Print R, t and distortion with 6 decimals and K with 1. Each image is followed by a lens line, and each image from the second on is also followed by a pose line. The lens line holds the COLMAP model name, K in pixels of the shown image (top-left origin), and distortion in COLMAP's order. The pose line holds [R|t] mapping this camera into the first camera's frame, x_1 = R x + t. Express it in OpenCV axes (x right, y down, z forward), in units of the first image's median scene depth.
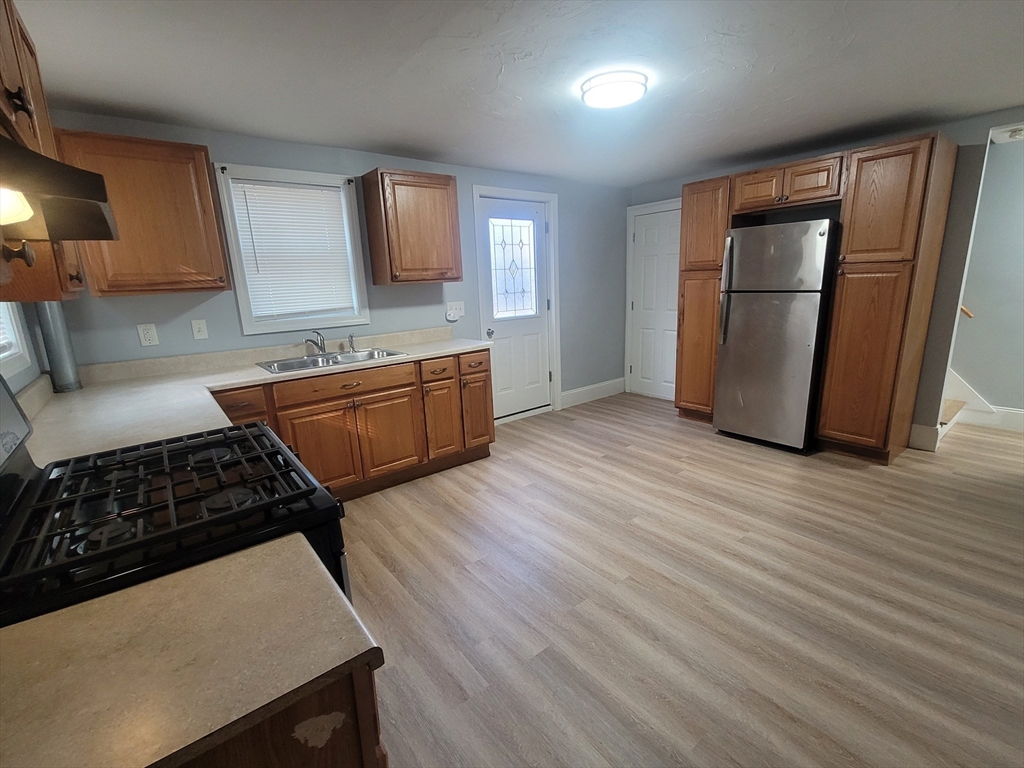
lens RADIAL K [[458.2, 0, 512.6], [0, 458.2, 387.5], [0, 0, 1]] dist [-0.003709, -0.000798]
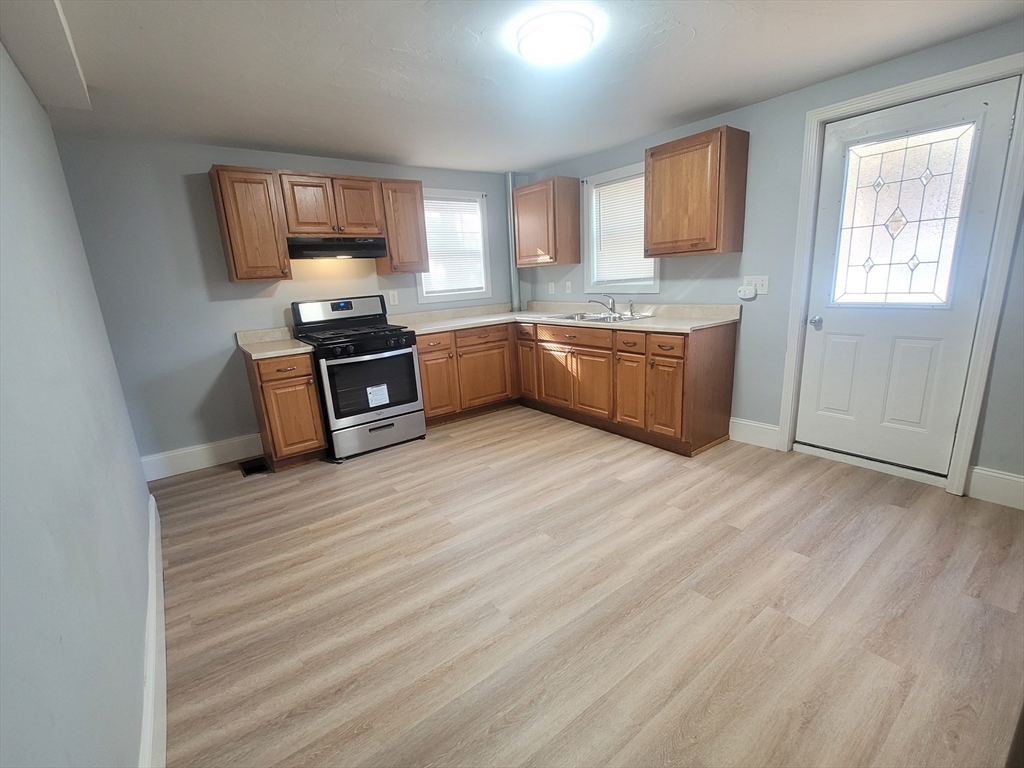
lens RADIAL K [[458.2, 0, 511.2], [0, 458.2, 382.2], [0, 0, 1]] dist [-0.003709, -0.000798]
pose [[-0.022799, 0.271265, -0.962235, 0.847607], [-0.170190, 0.947383, 0.271111, -0.183576], [0.985148, 0.169944, 0.024567, 0.697390]]
